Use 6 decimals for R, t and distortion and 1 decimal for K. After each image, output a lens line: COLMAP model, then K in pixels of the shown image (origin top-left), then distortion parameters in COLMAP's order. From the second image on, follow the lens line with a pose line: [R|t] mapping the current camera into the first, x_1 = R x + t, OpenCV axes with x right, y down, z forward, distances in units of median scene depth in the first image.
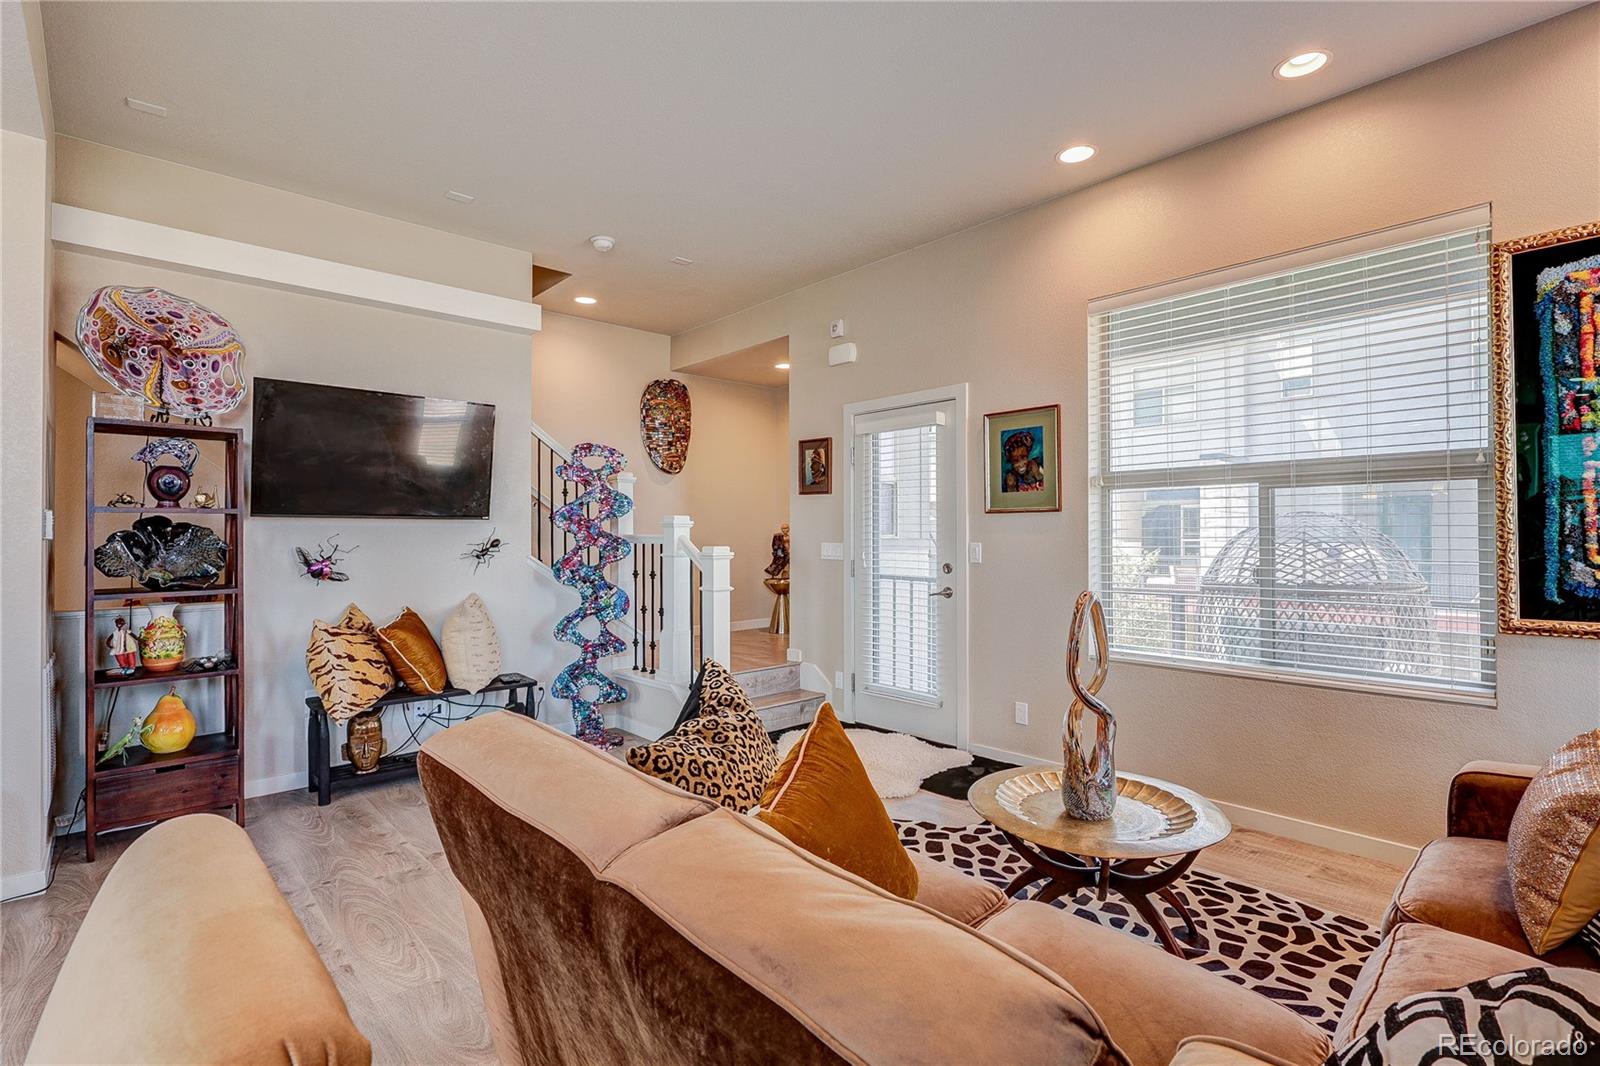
lens RADIAL K [[754.3, 0, 807.3], [0, 754.3, 531.1], [0, 0, 1]] dist [-0.000310, -0.001169]
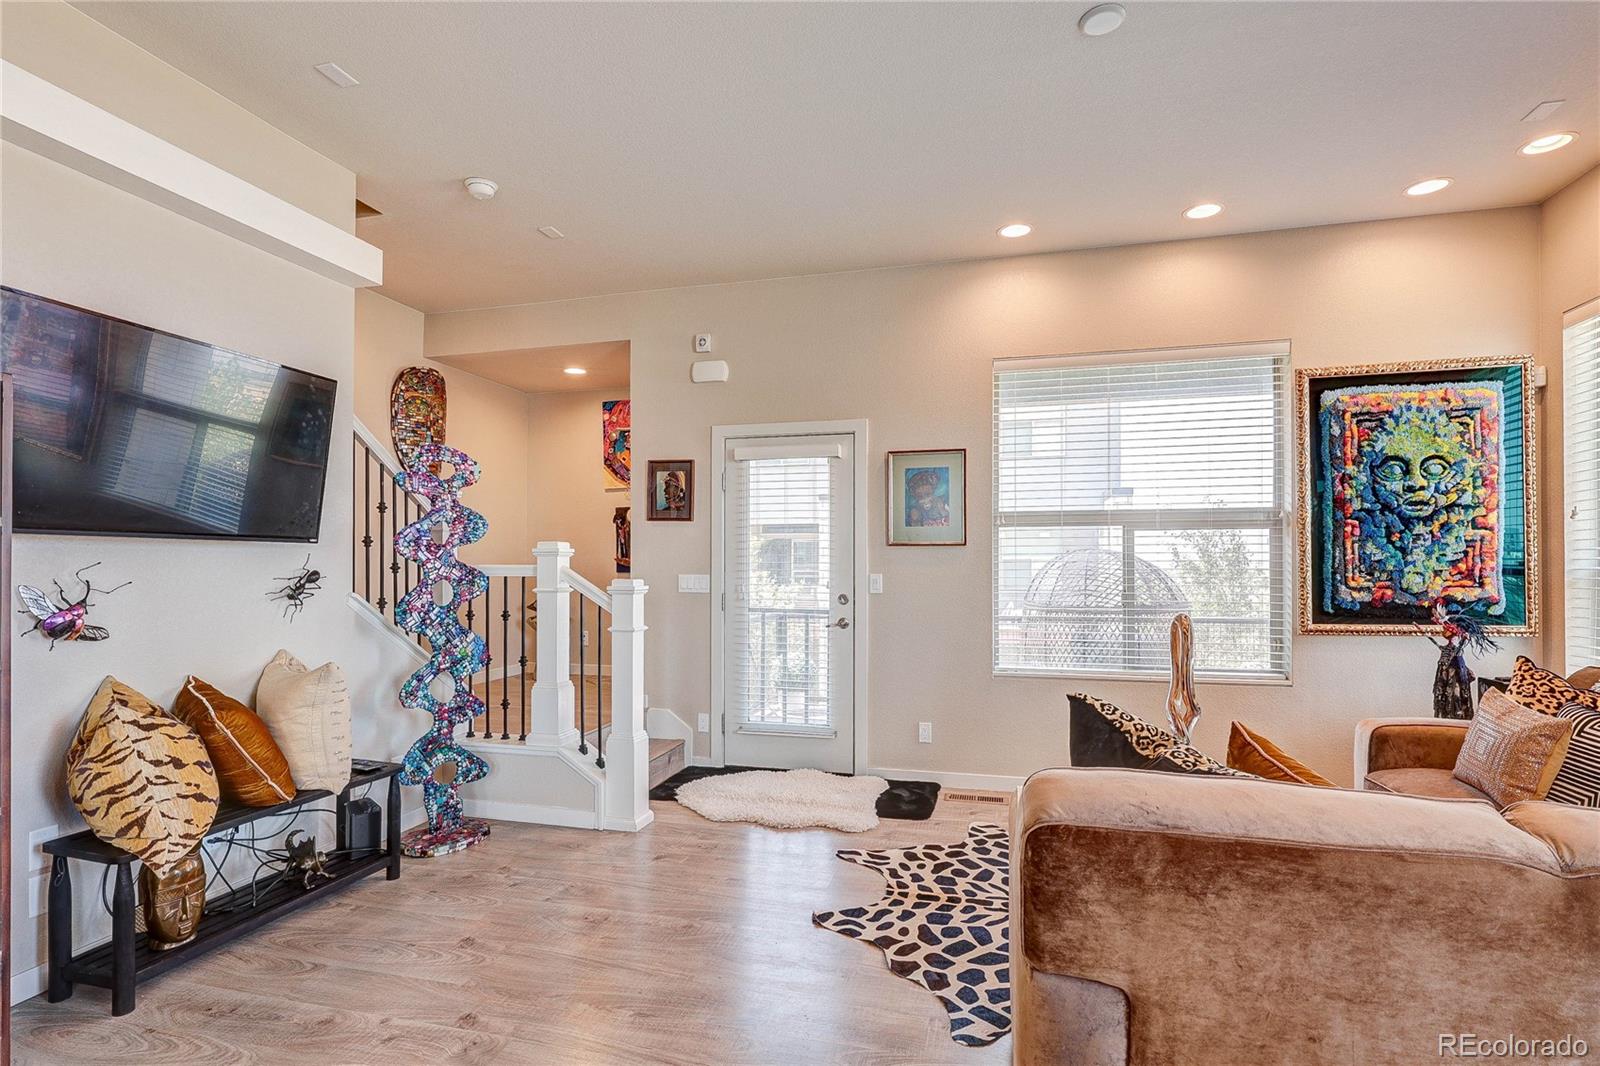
lens RADIAL K [[754.3, 0, 801.1], [0, 754.3, 564.9], [0, 0, 1]] dist [-0.000310, -0.001169]
pose [[0.842503, 0.003403, 0.538681, -0.451850], [-0.005854, 0.999979, 0.002837, 0.000700], [-0.538659, -0.005544, 0.842505, 0.186360]]
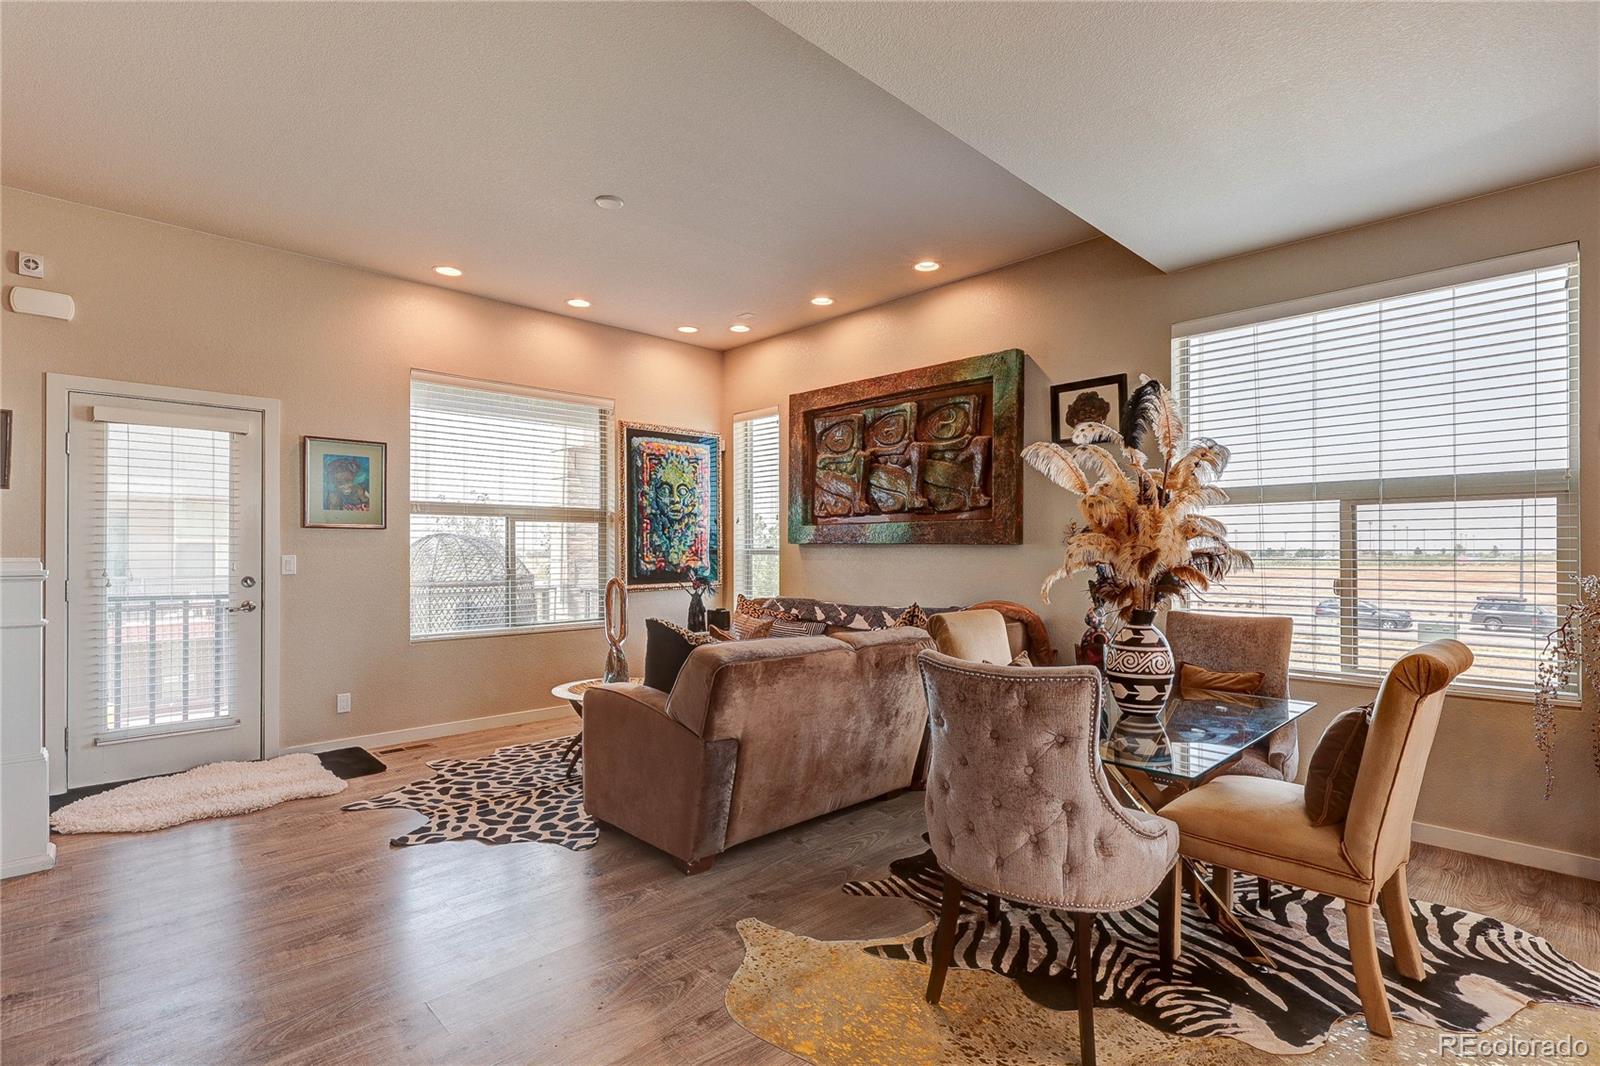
lens RADIAL K [[754.3, 0, 800.0], [0, 754.3, 551.2], [0, 0, 1]] dist [-0.000310, -0.001169]
pose [[-0.019239, 0.001338, 0.999814, -0.886556], [-0.006849, 0.999975, -0.001470, 0.006703], [-0.999791, -0.006876, -0.019229, 0.331067]]
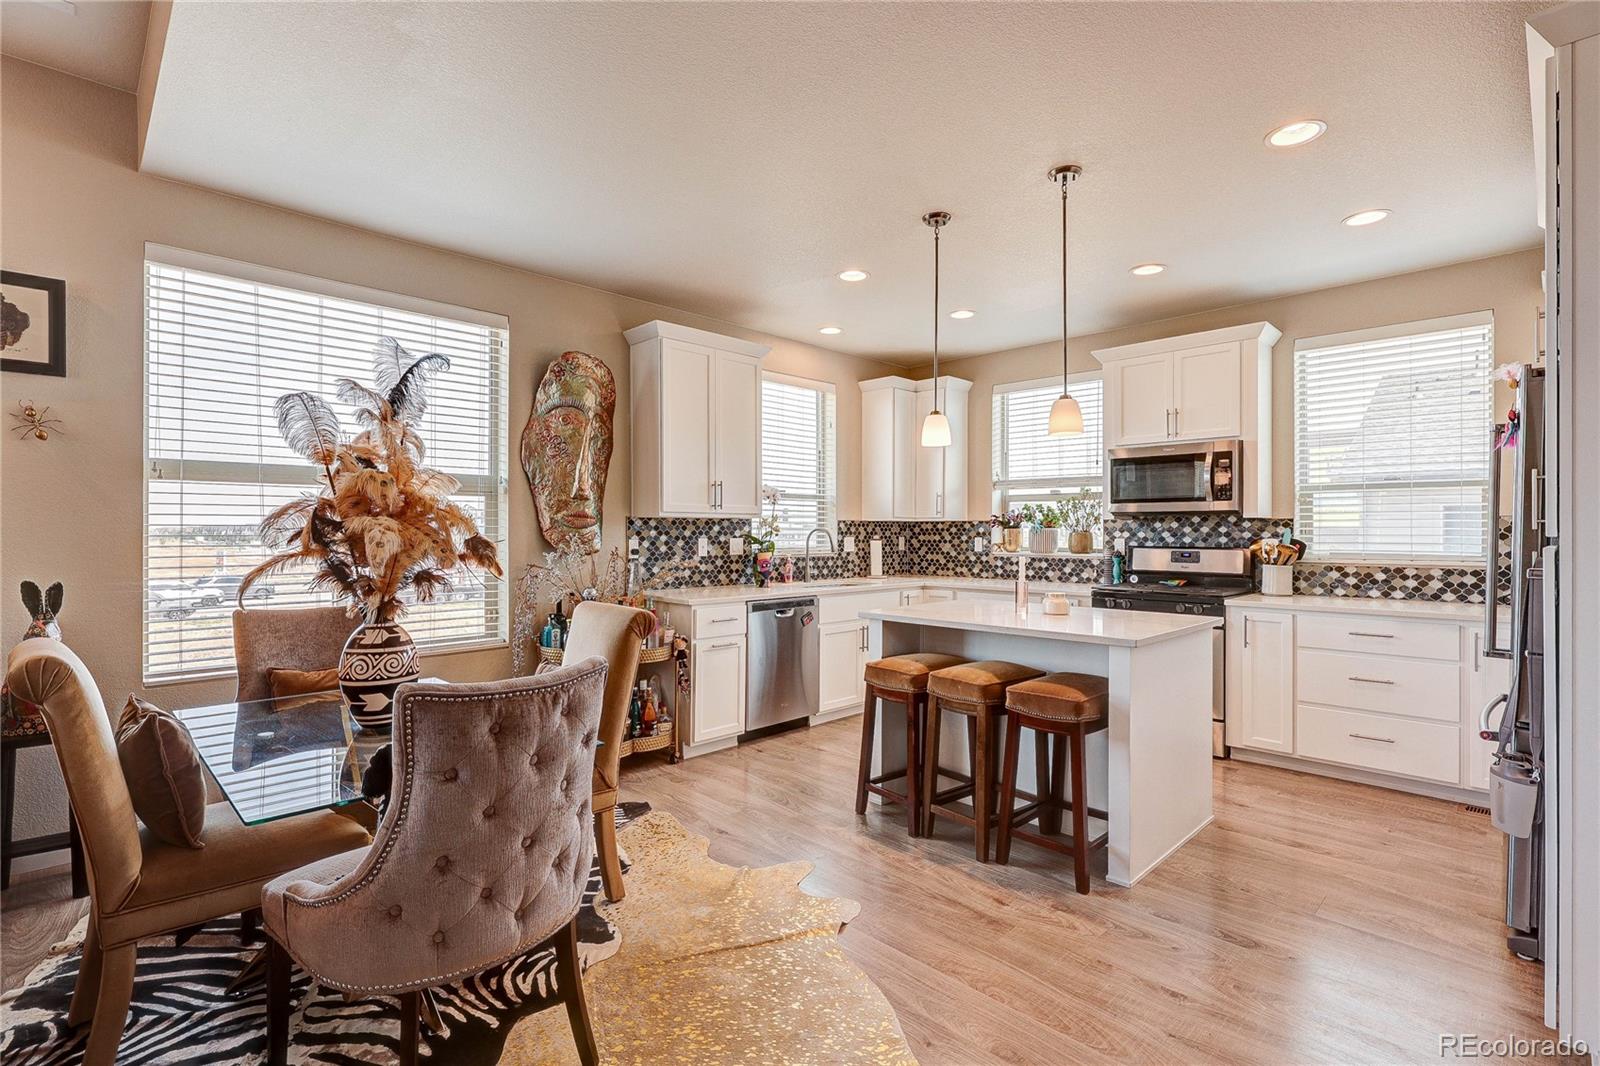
lens RADIAL K [[754.3, 0, 793.1], [0, 754.3, 528.1], [0, 0, 1]] dist [-0.000310, -0.001169]
pose [[-0.999557, 0.001153, -0.029745, -0.537790], [0.001541, 0.999914, -0.013014, 0.004317], [0.029727, -0.013054, -0.999473, 0.601354]]
